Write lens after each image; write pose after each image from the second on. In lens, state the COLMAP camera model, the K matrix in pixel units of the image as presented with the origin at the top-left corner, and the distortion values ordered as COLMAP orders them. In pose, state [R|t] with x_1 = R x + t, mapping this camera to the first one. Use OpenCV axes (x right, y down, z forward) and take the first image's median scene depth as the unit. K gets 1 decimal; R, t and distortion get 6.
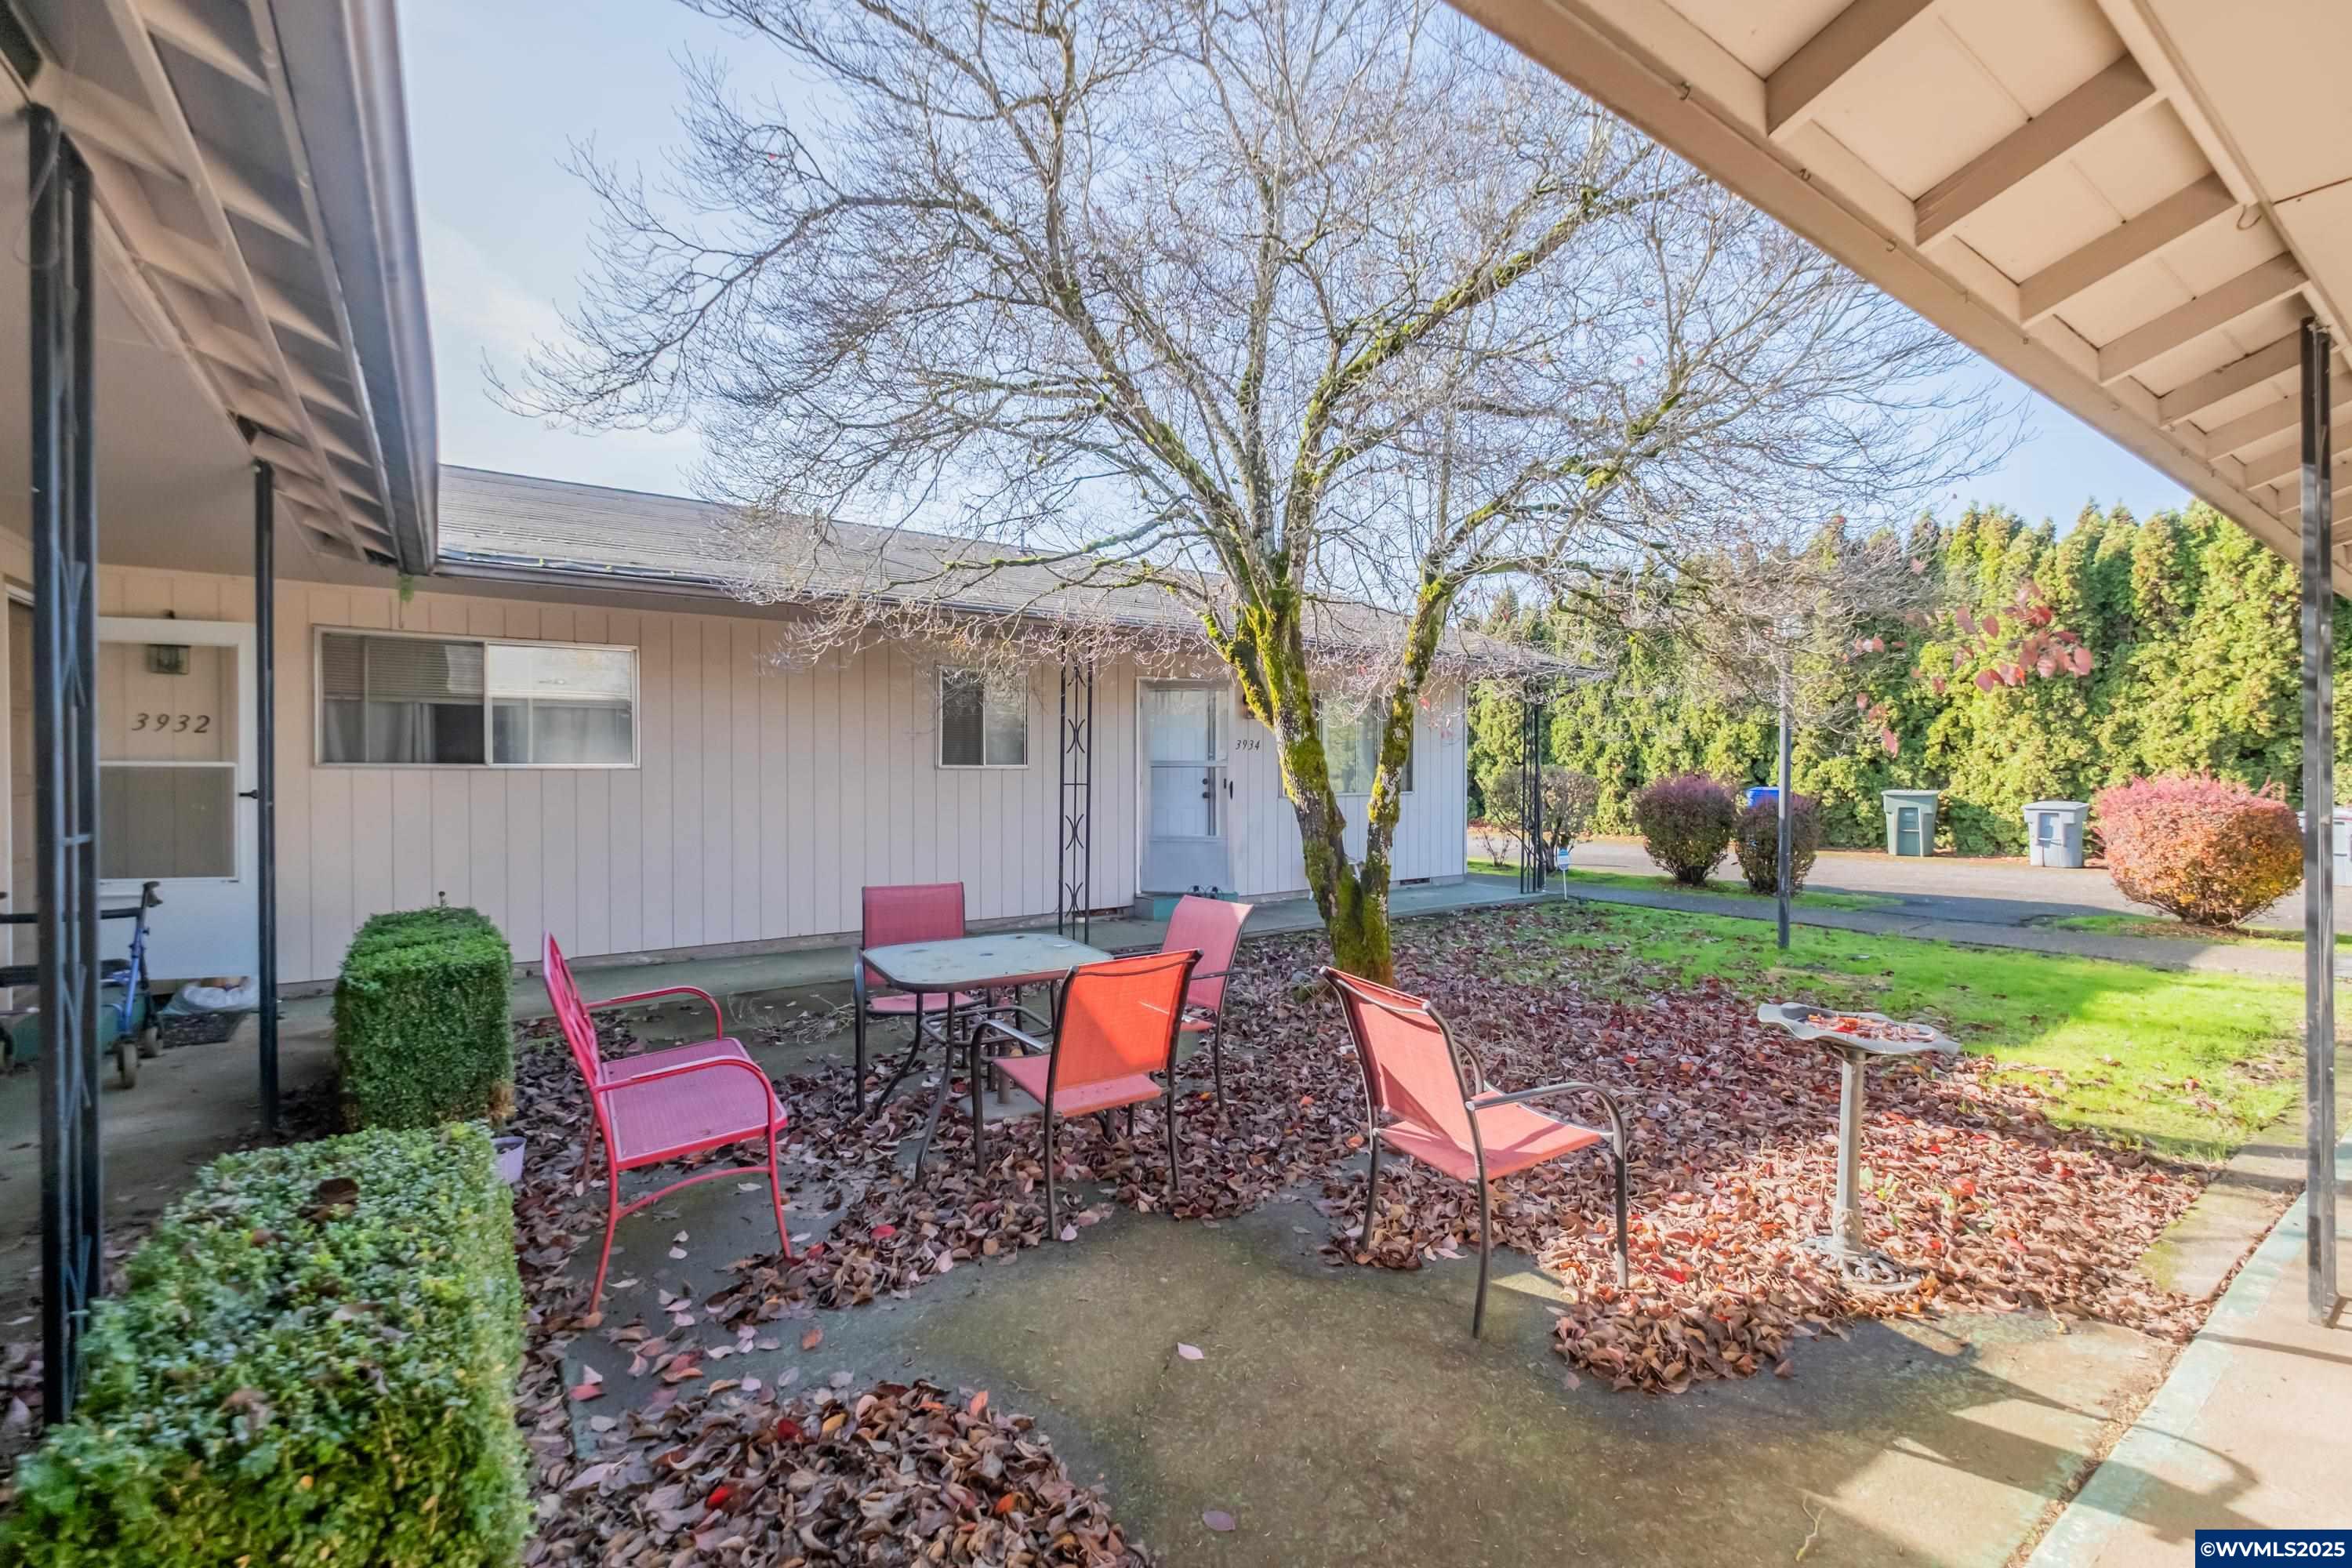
lens RADIAL K [[1022.2, 0, 1180.9], [0, 1022.2, 778.8], [0, 0, 1]] dist [0.005285, -0.005404]
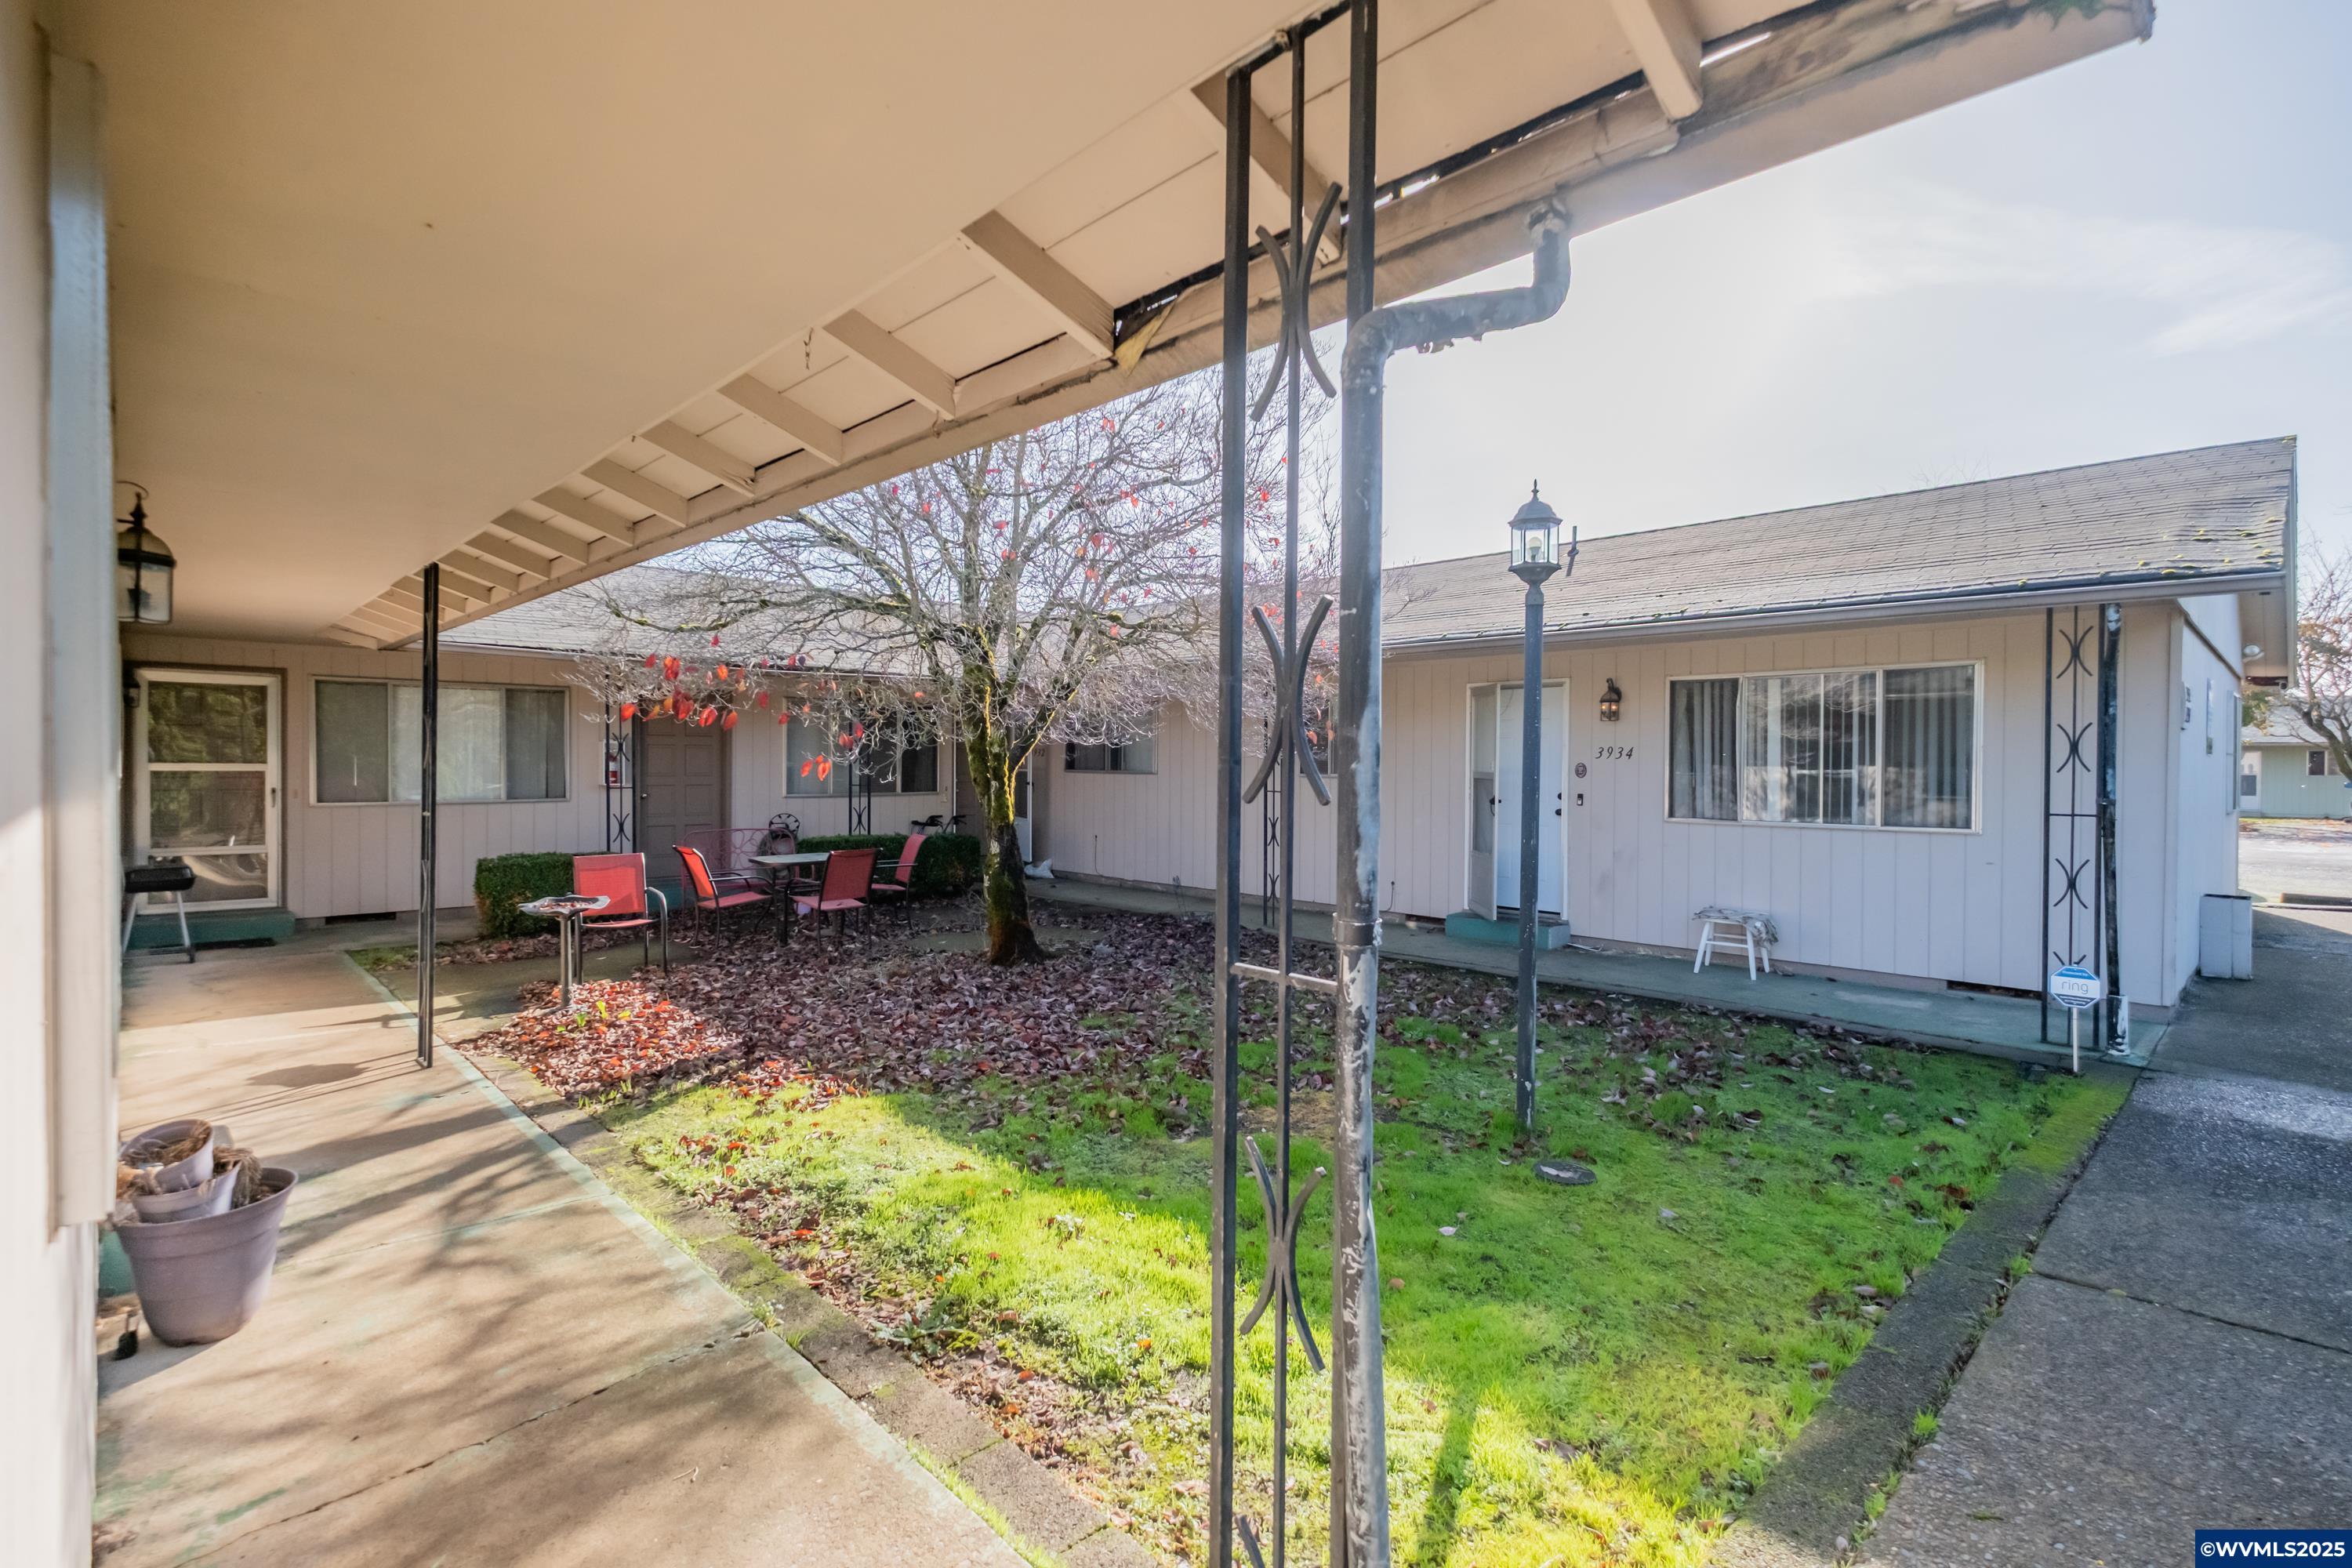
lens RADIAL K [[1104.0, 0, 1194.3], [0, 1104.0, 779.4], [0, 0, 1]] dist [-0.003748, 0.000009]
pose [[0.148309, 0.019480, -0.988749, 0.605995], [-0.013358, 0.999754, 0.017693, -0.016092], [0.988851, 0.010584, 0.148532, 0.378541]]
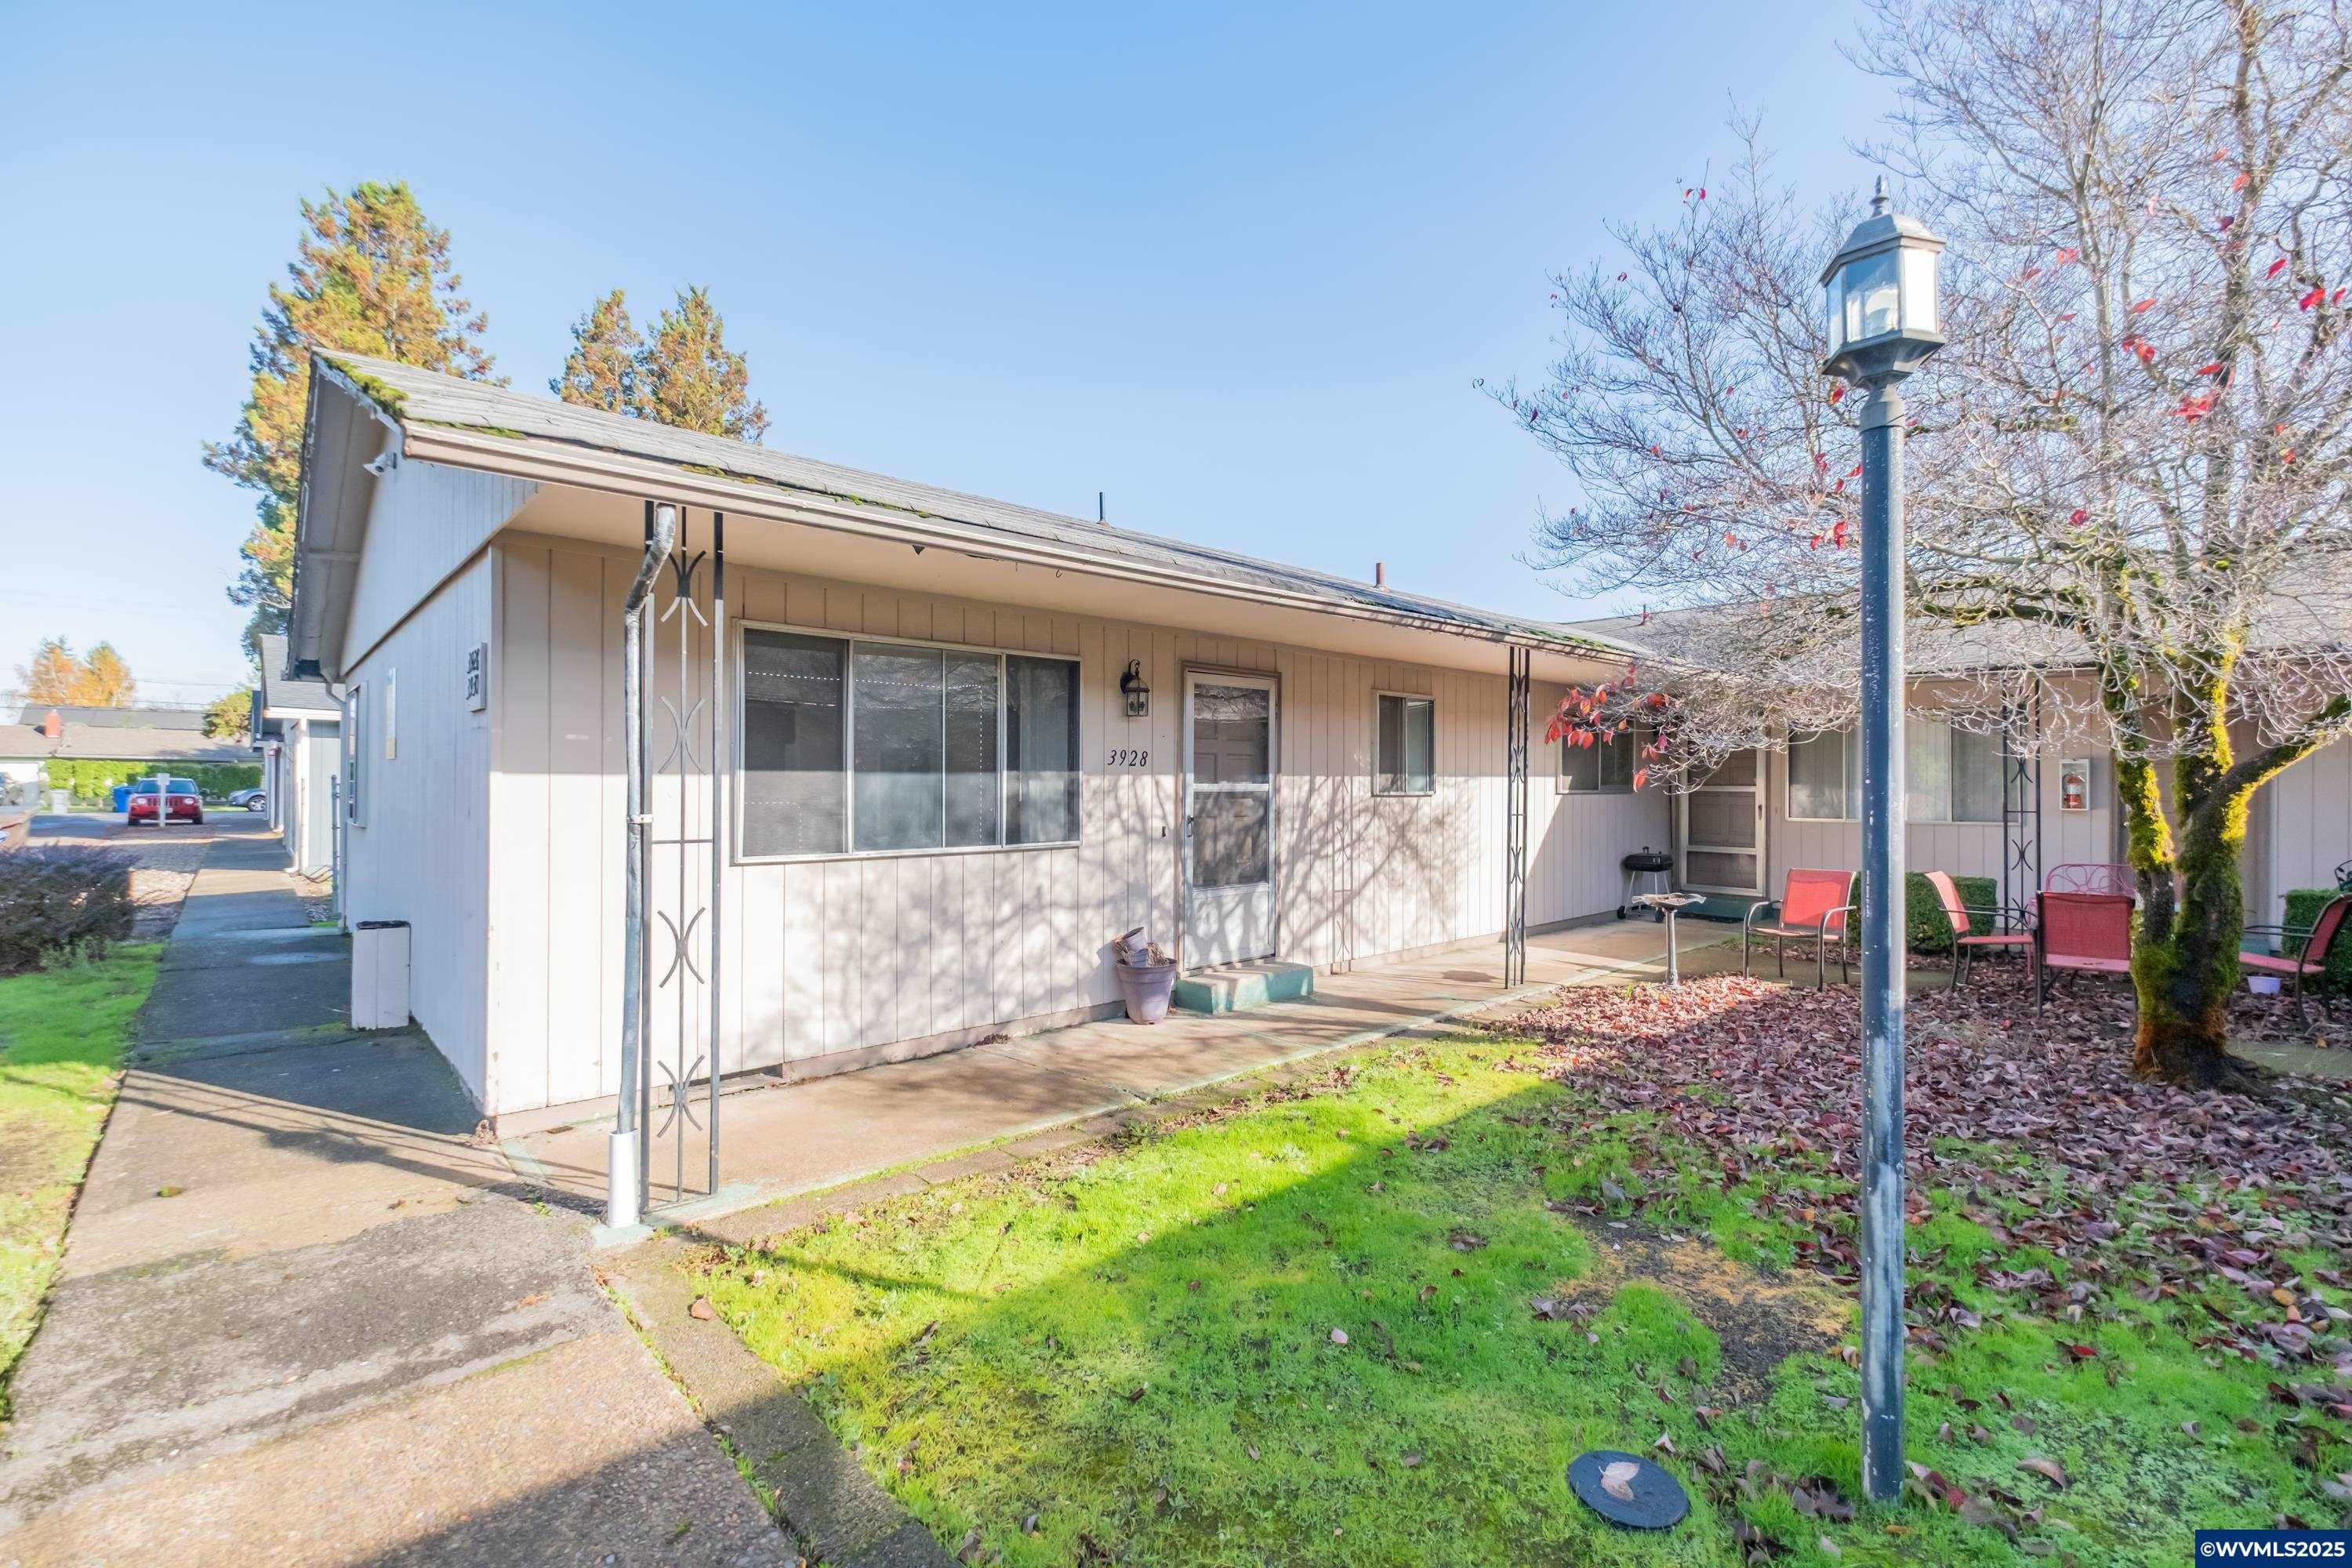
lens RADIAL K [[1022.2, 0, 1176.2], [0, 1022.2, 785.3], [0, 0, 1]] dist [0.005285, -0.005404]
pose [[-0.990794, -0.000851, -0.135378, 0.430249], [-0.001992, 0.999964, 0.008291, -0.012328], [0.135366, 0.008485, -0.990759, 0.644431]]
